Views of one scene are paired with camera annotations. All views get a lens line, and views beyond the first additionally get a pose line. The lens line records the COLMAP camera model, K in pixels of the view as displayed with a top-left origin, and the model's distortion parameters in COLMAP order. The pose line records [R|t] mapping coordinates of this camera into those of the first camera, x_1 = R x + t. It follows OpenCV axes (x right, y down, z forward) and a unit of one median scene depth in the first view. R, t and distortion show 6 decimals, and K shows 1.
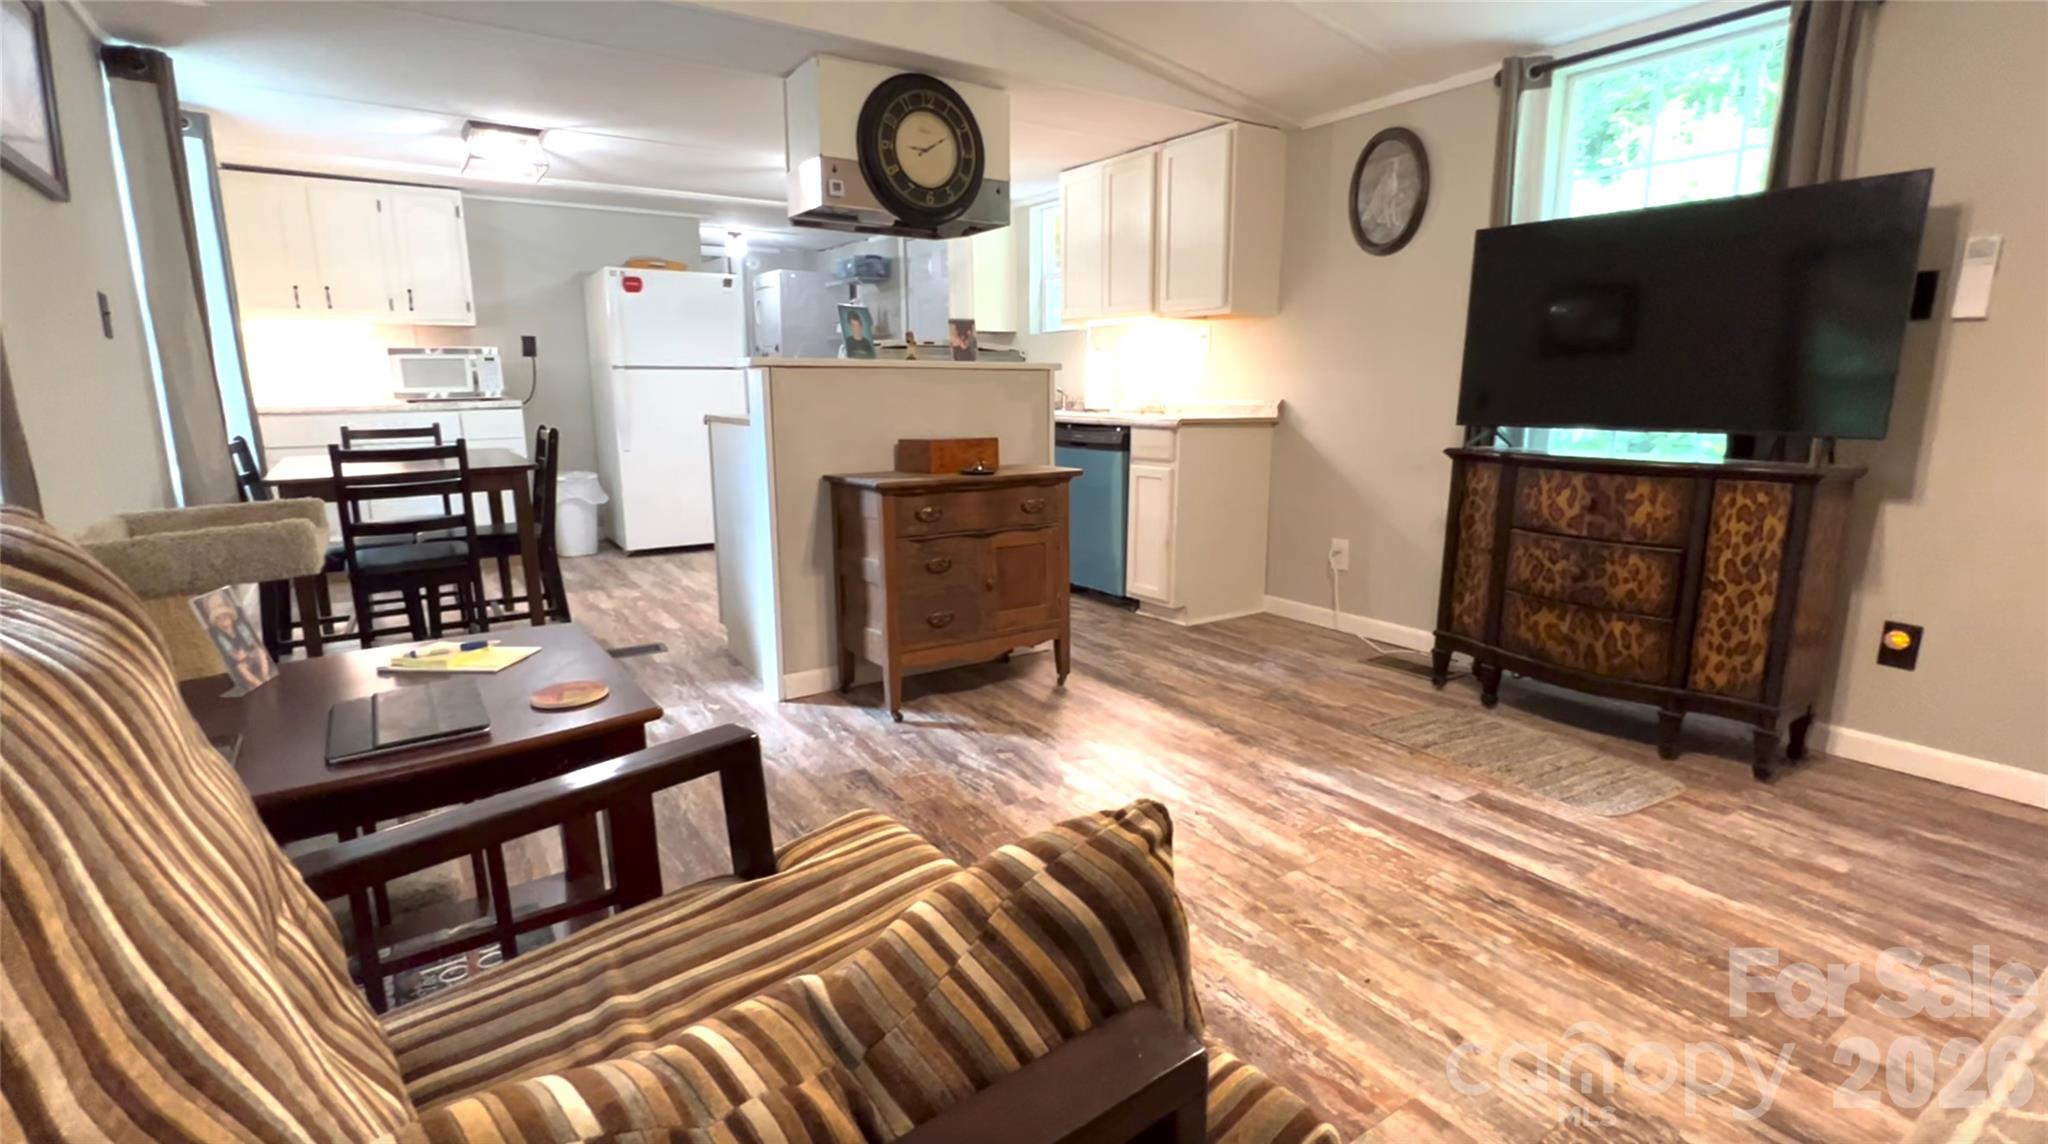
lens RADIAL K [[952.3, 0, 1018.4], [0, 952.3, 572.1], [0, 0, 1]] dist [-0.001105, 0.000623]
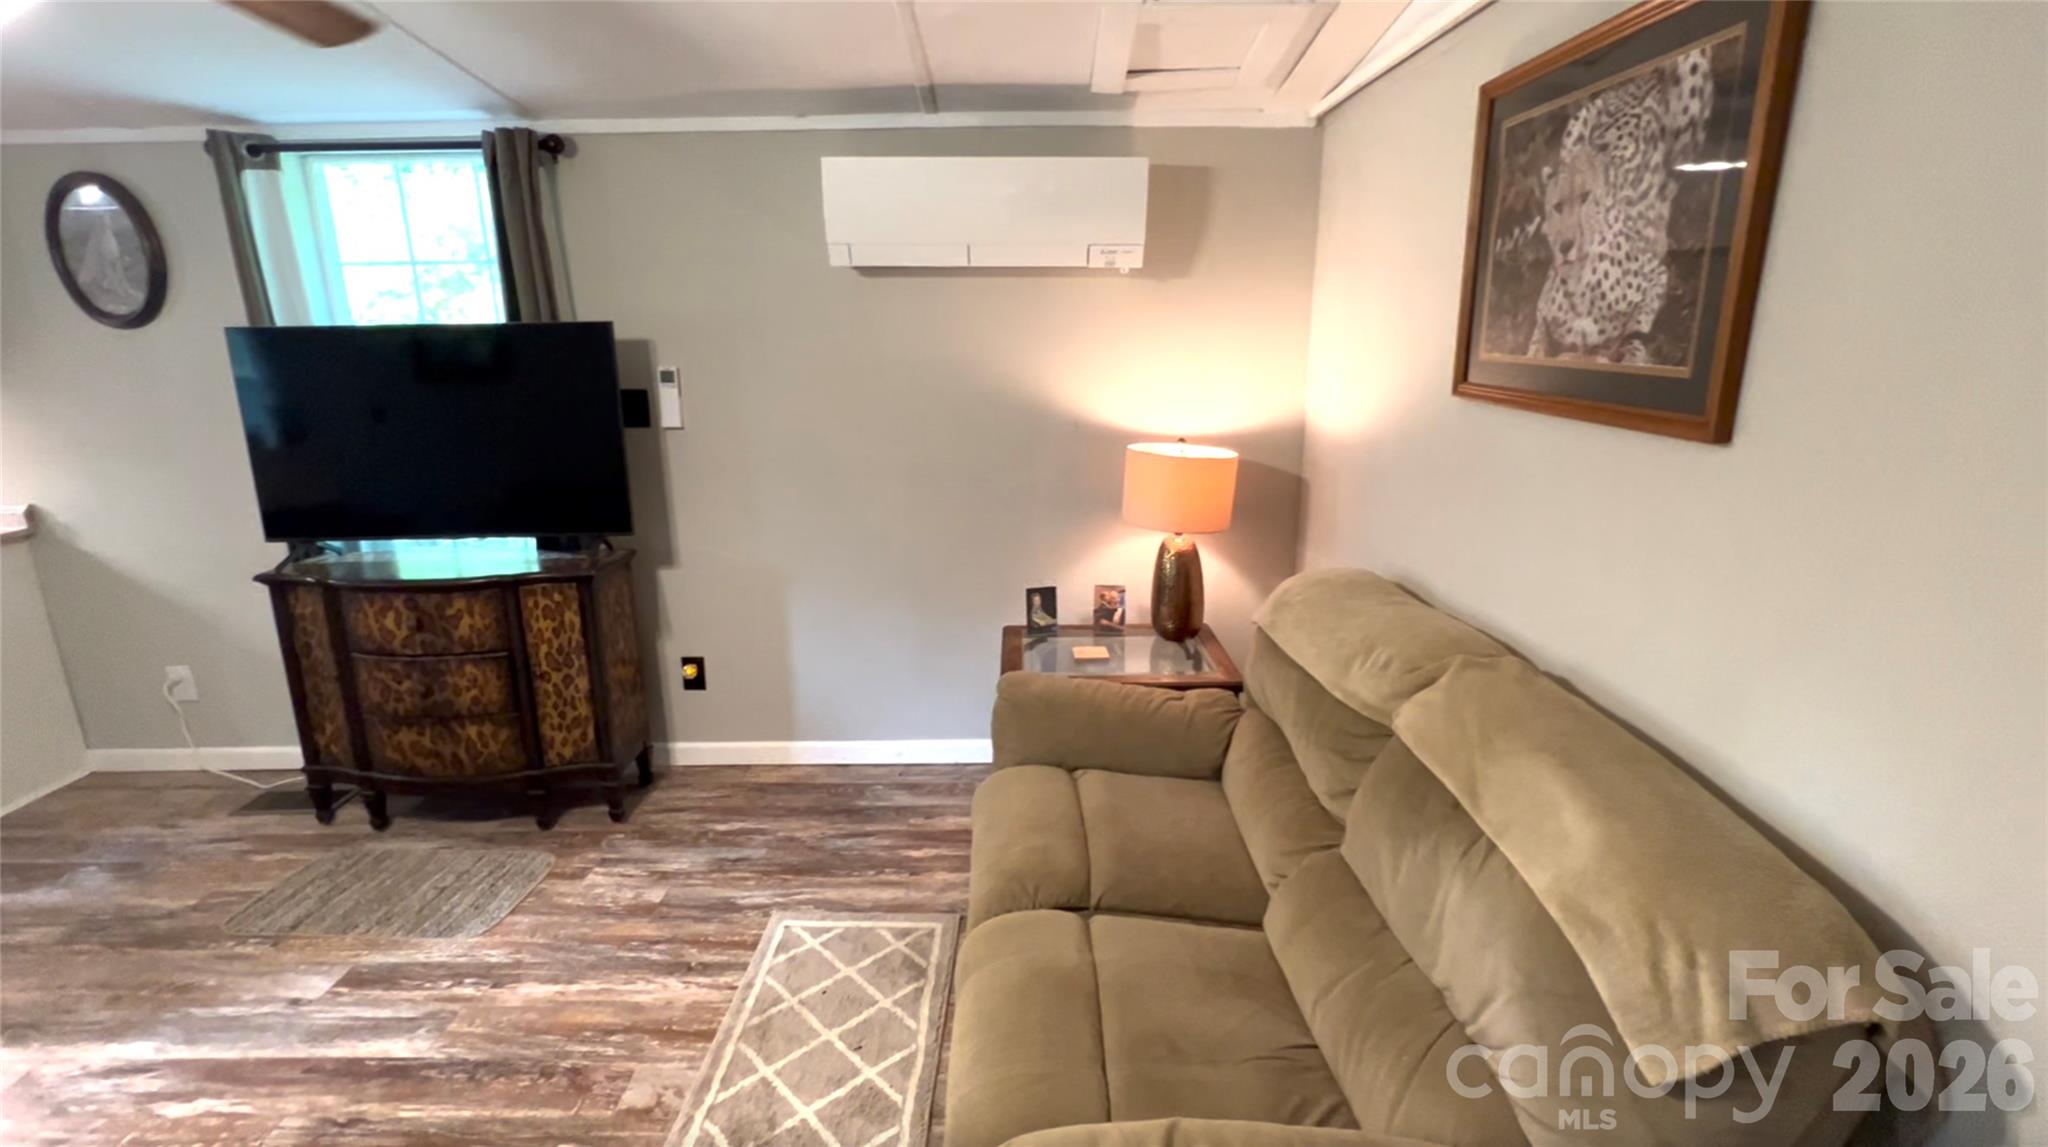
lens RADIAL K [[938.1, 0, 1020.7], [0, 938.1, 572.5], [0, 0, 1]] dist [-0.001758, 0.000126]
pose [[0.557687, -0.220071, 0.800346, 0.176697], [0.172491, 0.973890, 0.147598, -0.166869], [-0.811931, 0.055739, 0.581086, -0.114492]]
